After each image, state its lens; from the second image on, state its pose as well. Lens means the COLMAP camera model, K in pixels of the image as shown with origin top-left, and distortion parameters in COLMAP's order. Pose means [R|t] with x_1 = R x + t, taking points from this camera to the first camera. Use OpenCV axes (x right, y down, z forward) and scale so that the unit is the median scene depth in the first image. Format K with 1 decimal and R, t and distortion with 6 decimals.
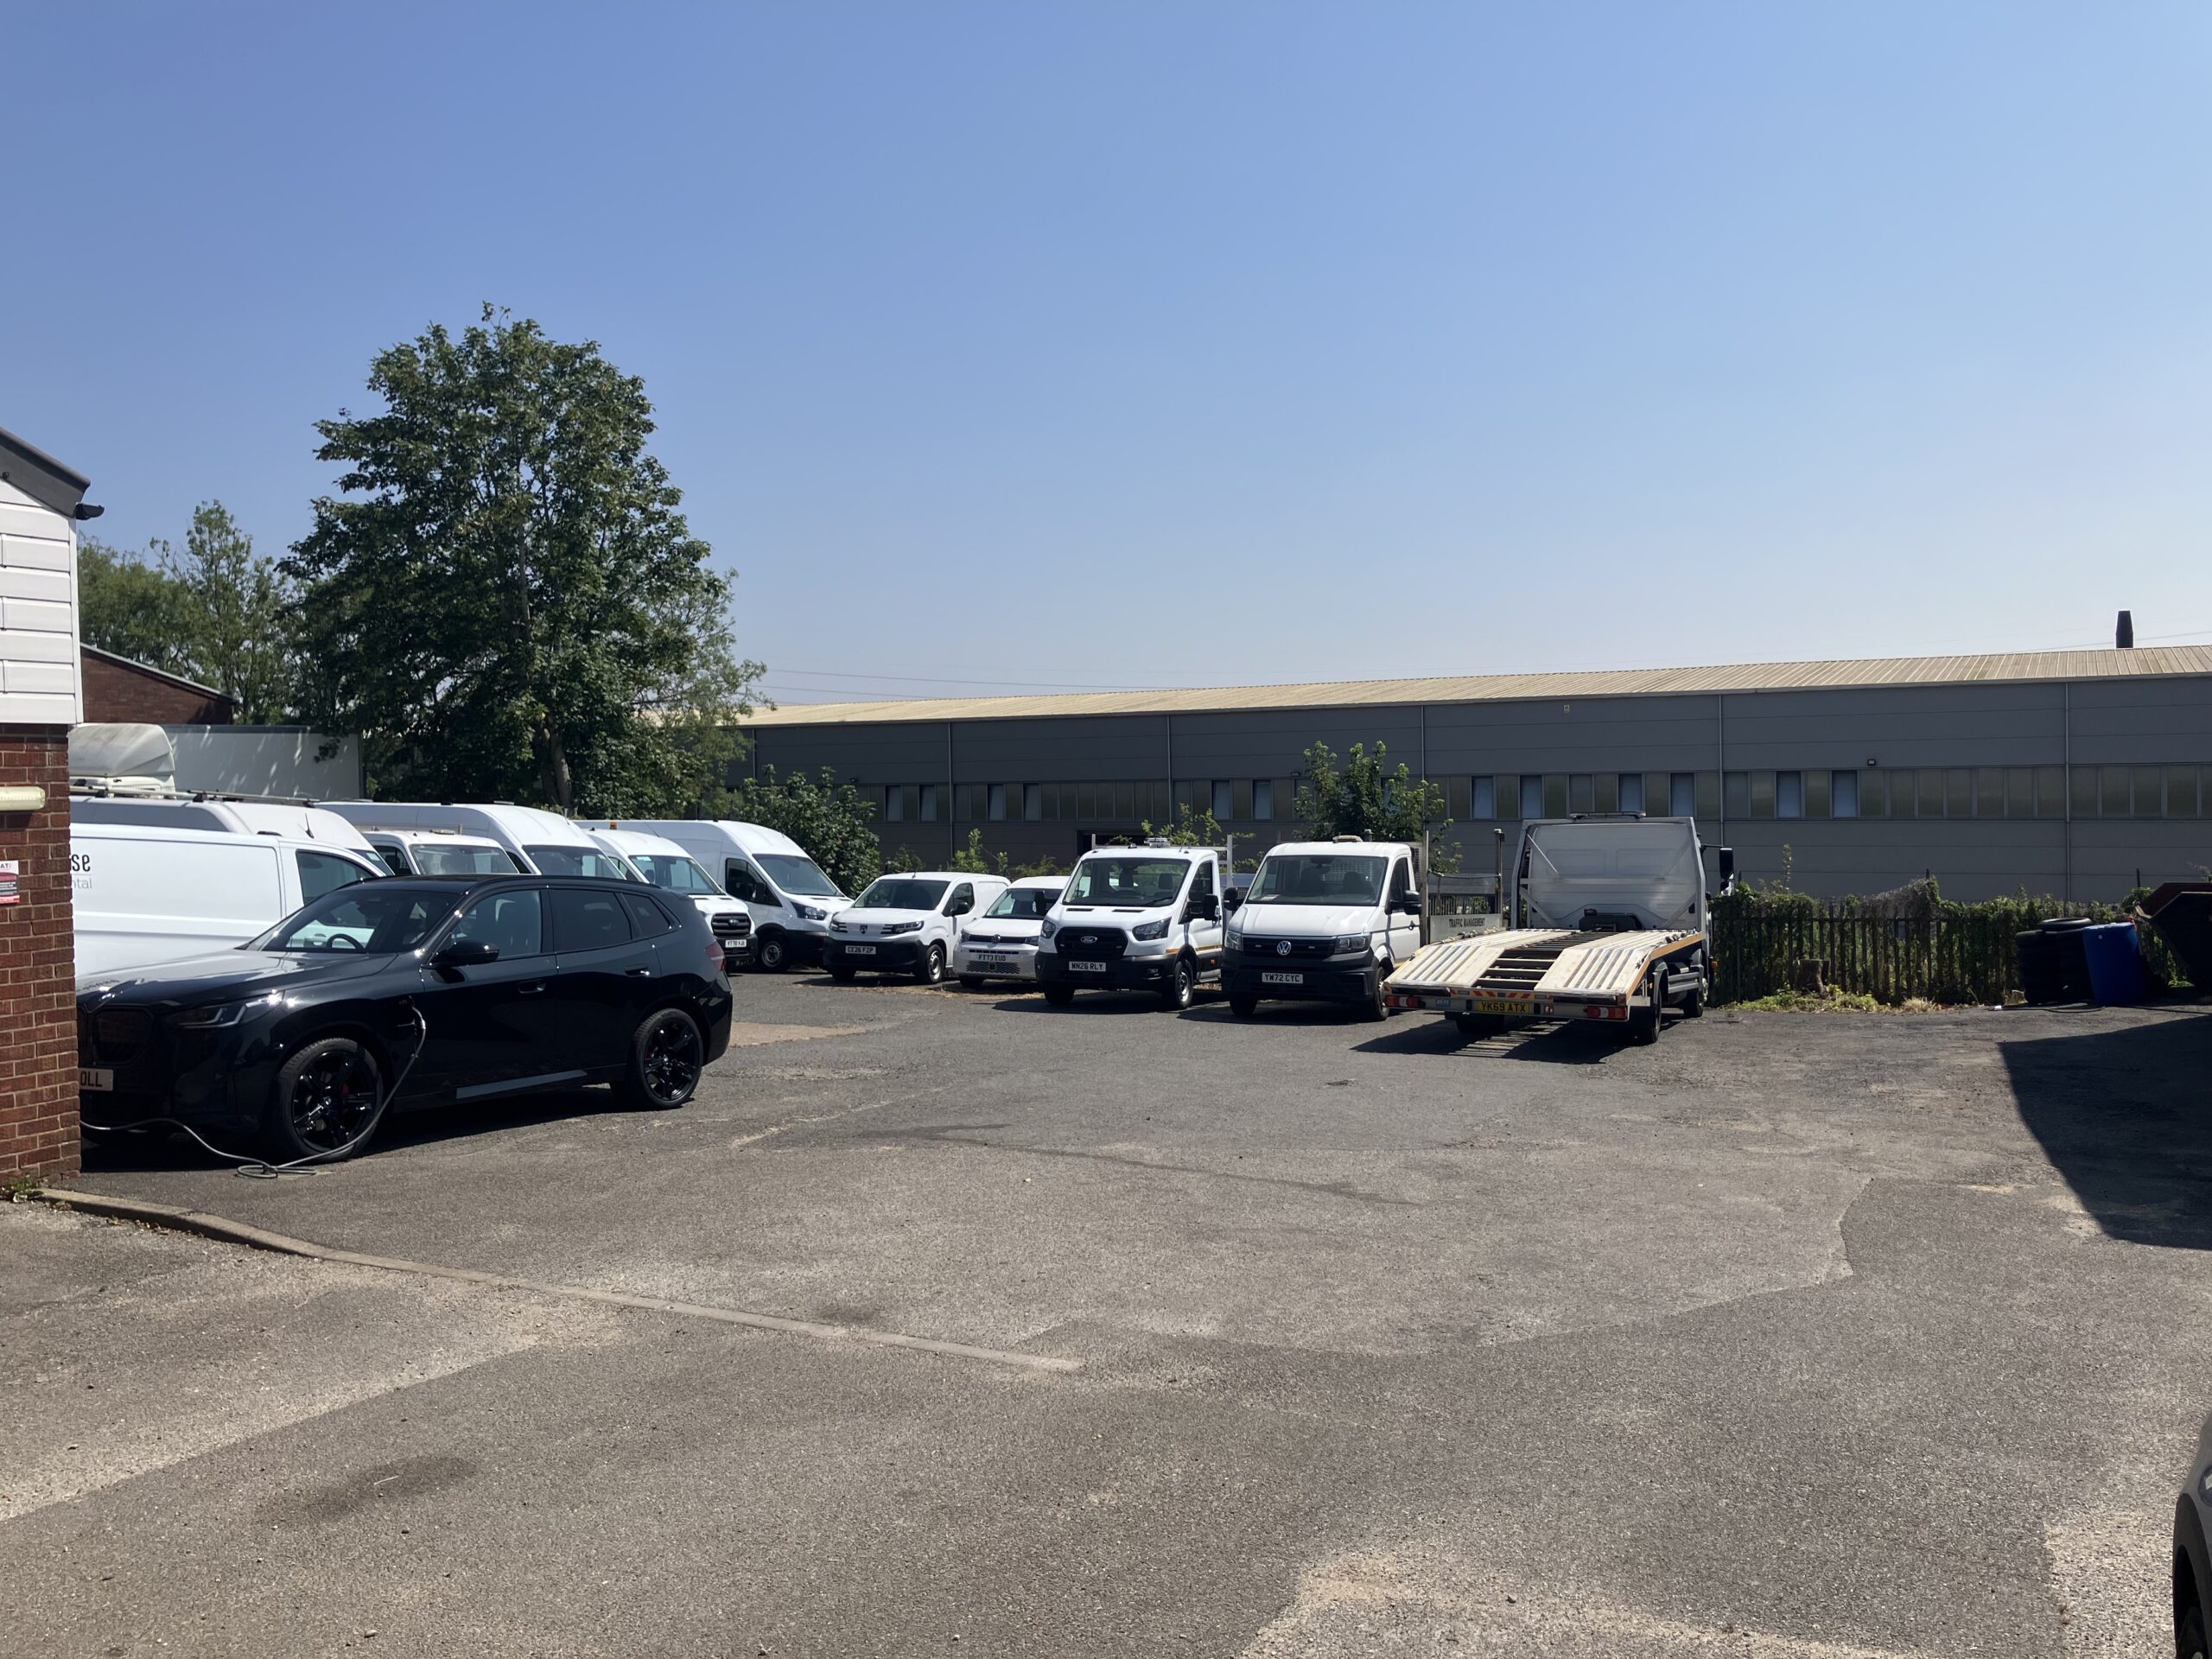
lens RADIAL K [[1809.3, 0, 1113.0], [0, 1809.3, 827.5], [0, 0, 1]] dist [0.017040, -0.011411]
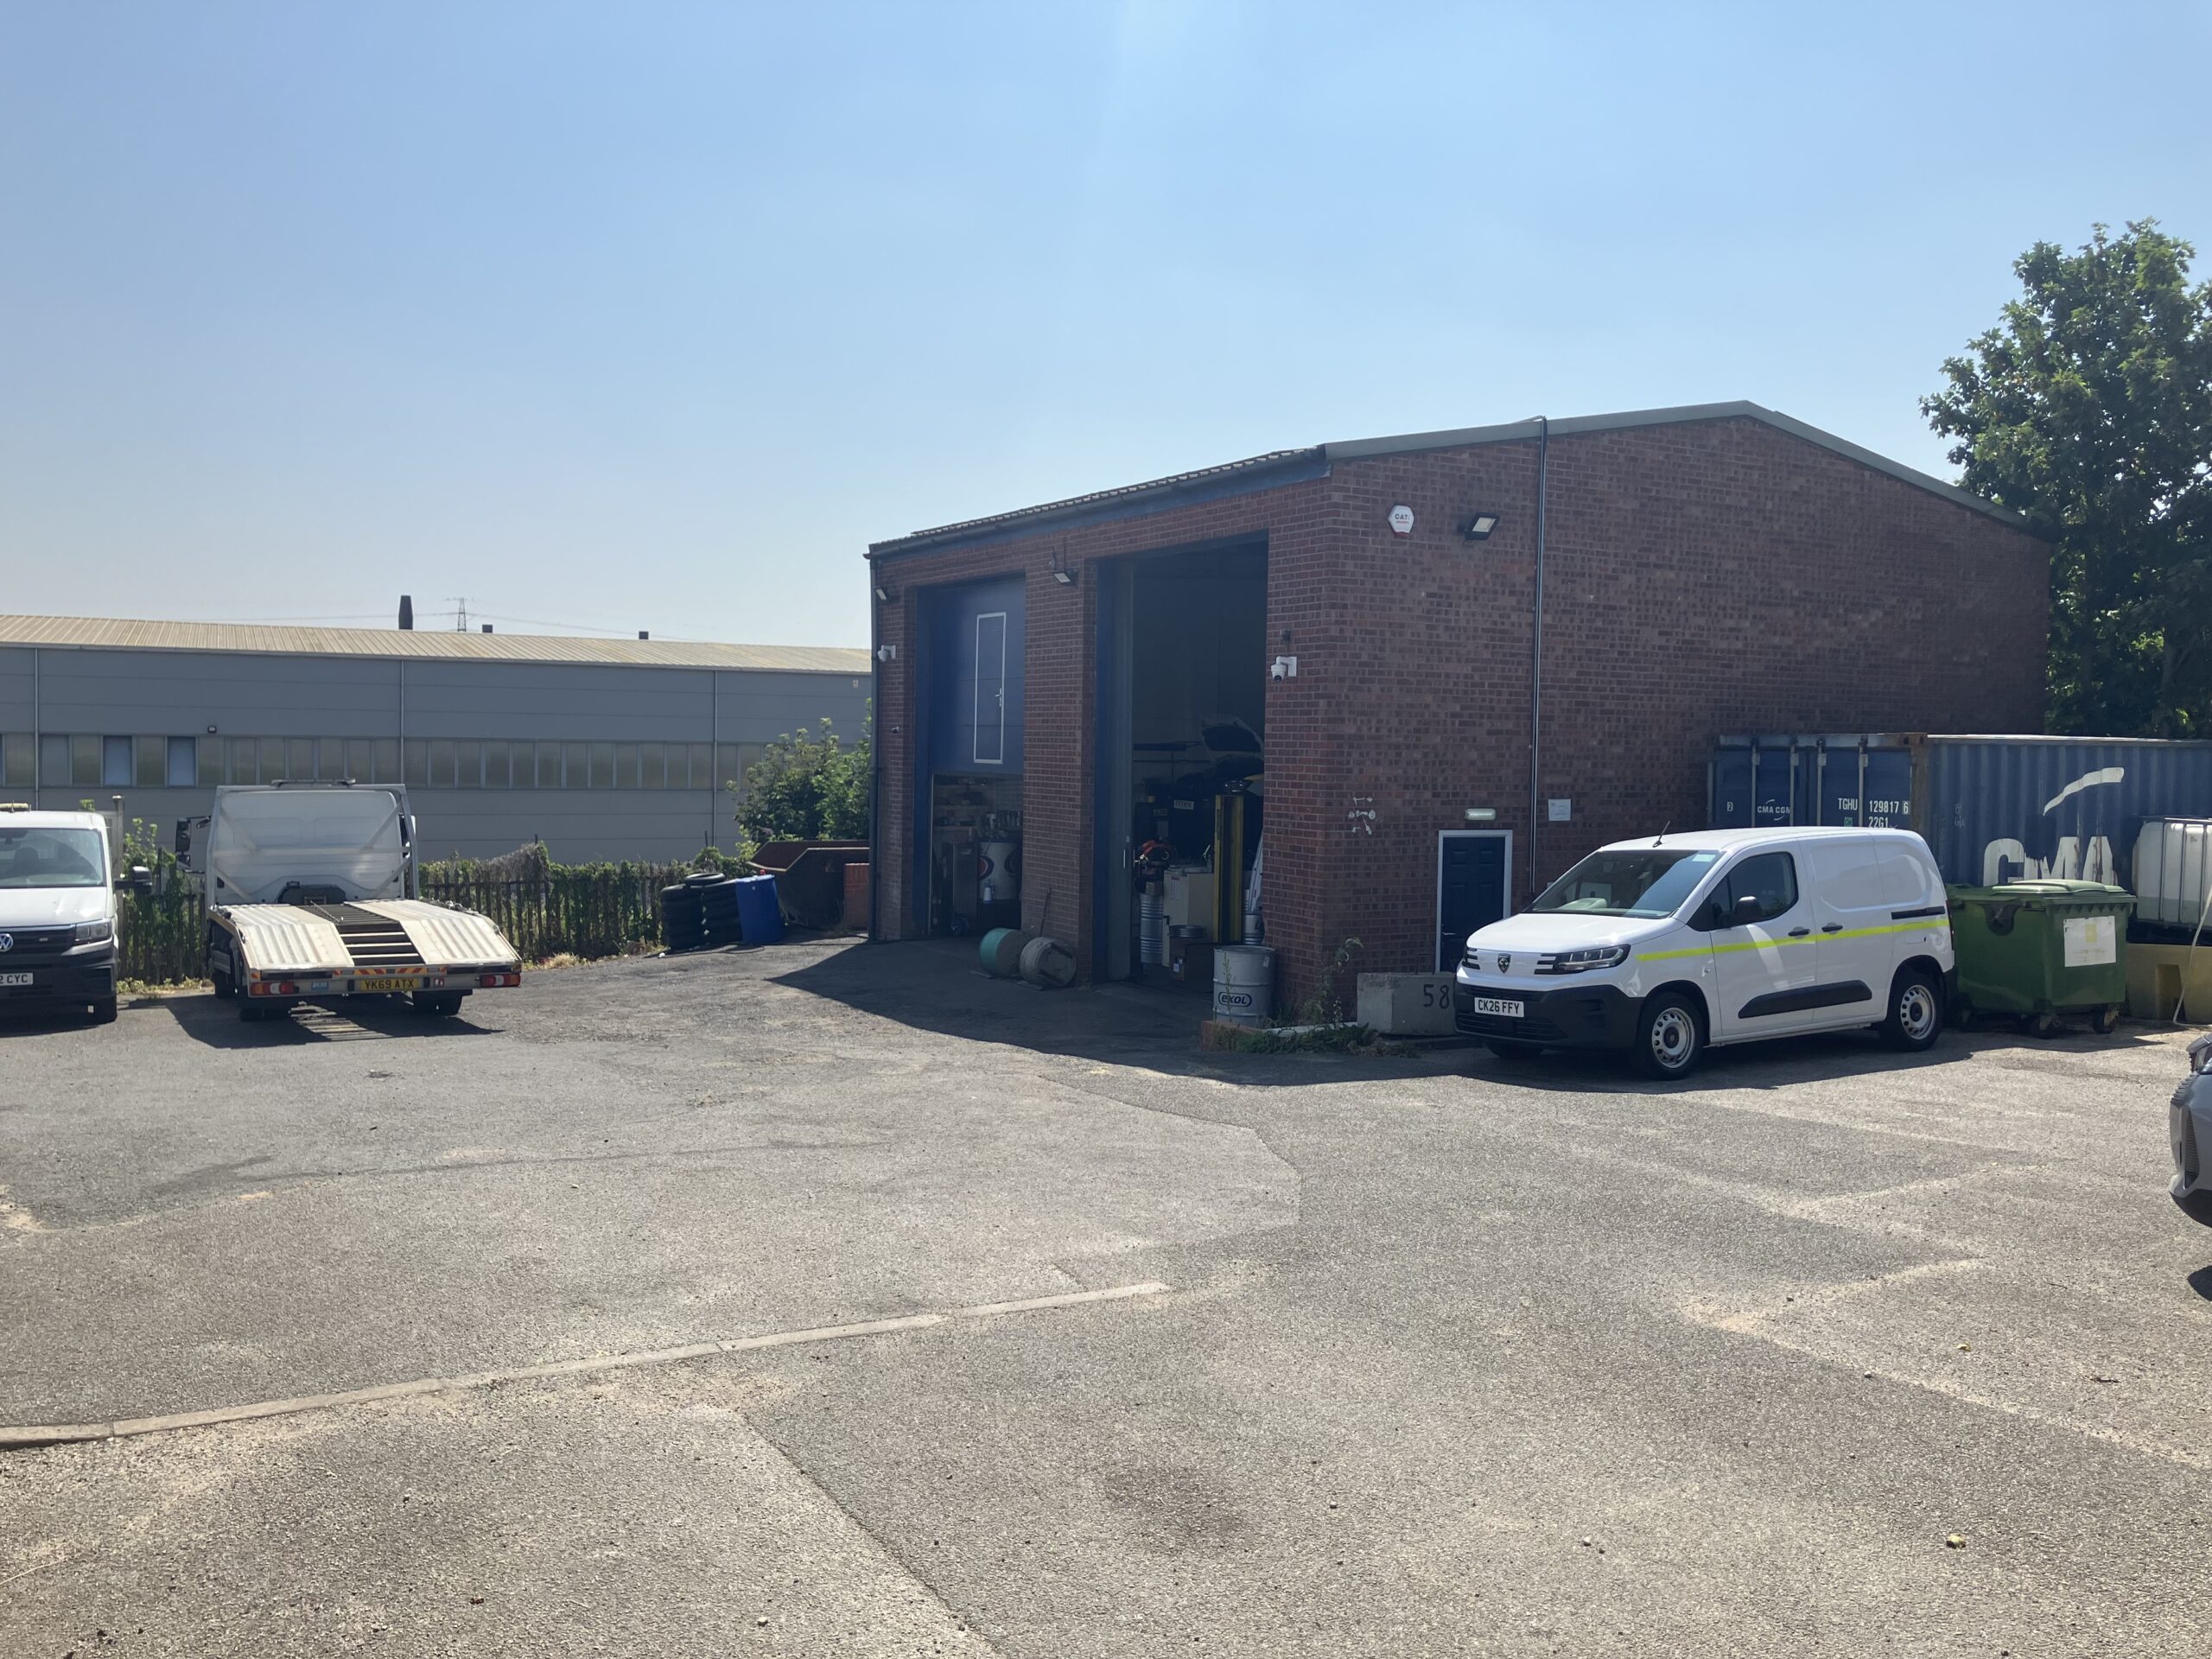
lens RADIAL K [[1809.3, 0, 1106.8], [0, 1809.3, 830.2], [0, 0, 1]] dist [0.017040, -0.011411]
pose [[0.597823, -0.014164, 0.801503, -0.215080], [-0.000798, 0.999833, 0.018264, 0.000536], [-0.801627, -0.011558, 0.597712, 0.088684]]
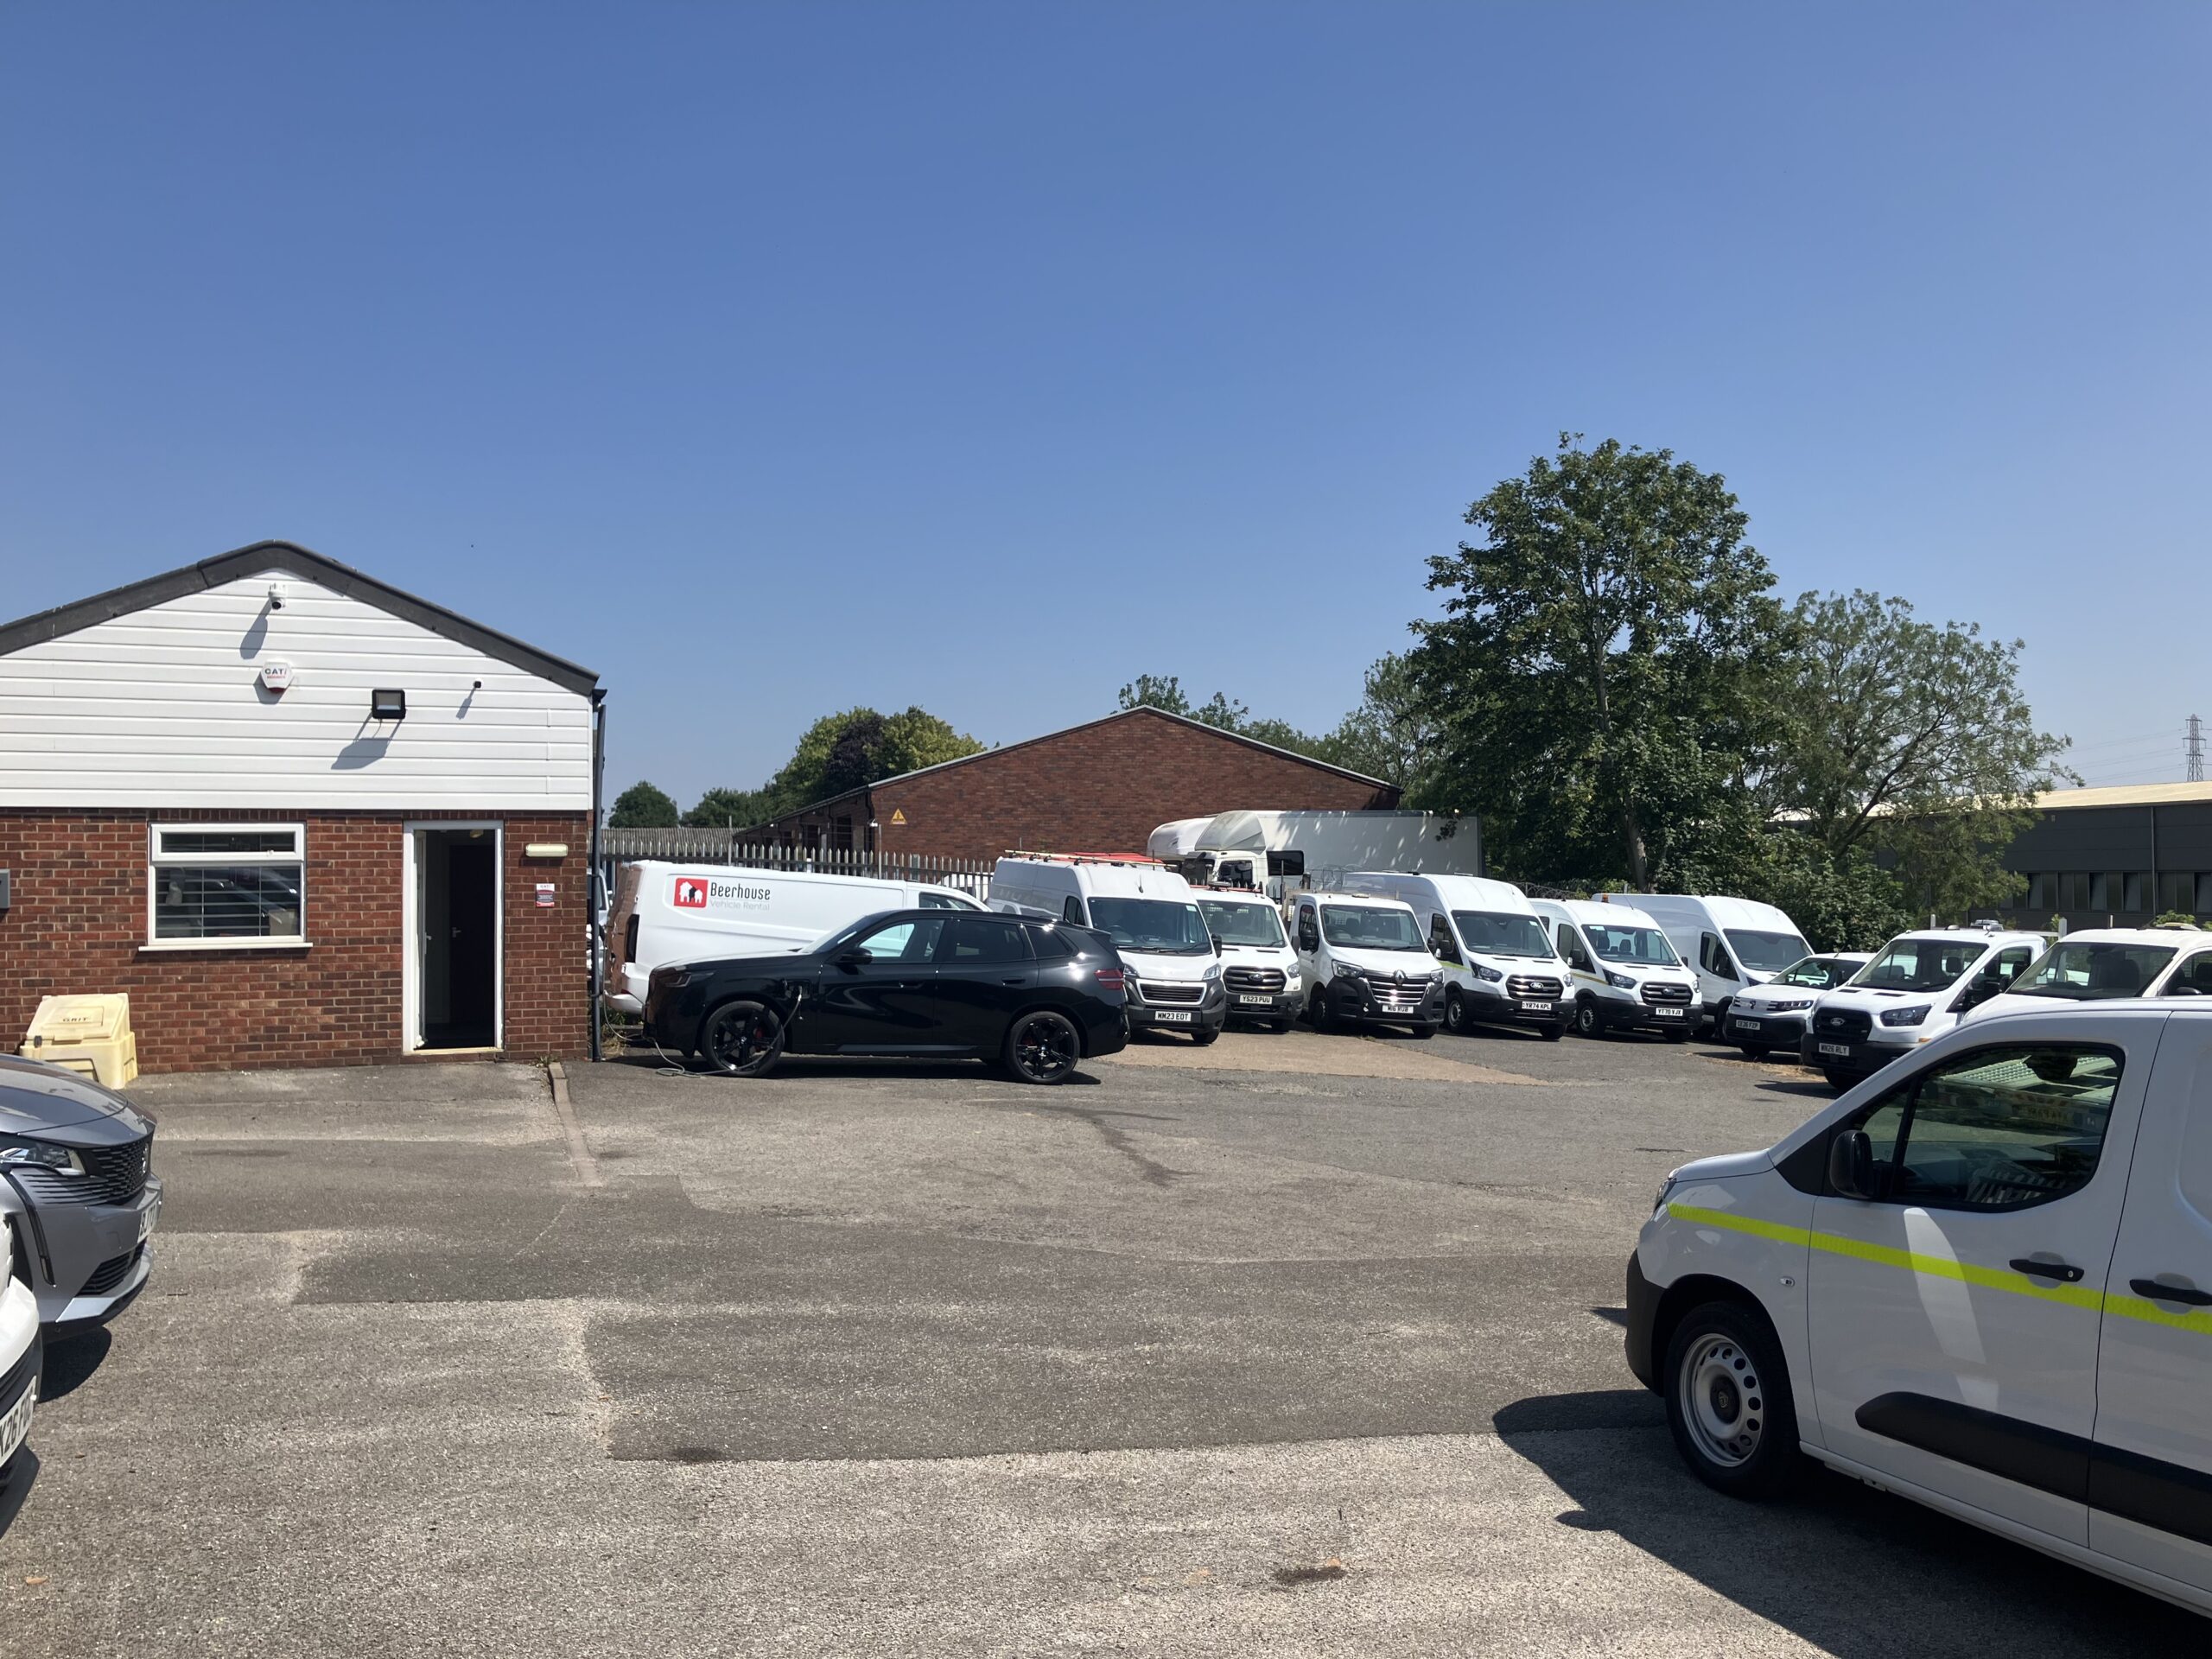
lens RADIAL K [[1809.3, 0, 1104.6], [0, 1809.3, 835.3], [0, 0, 1]] dist [0.017040, -0.011411]
pose [[0.680177, -0.003001, -0.733042, 0.330975], [-0.028125, 0.999149, -0.030186, 0.002542], [0.732508, 0.041149, 0.679513, 0.044014]]
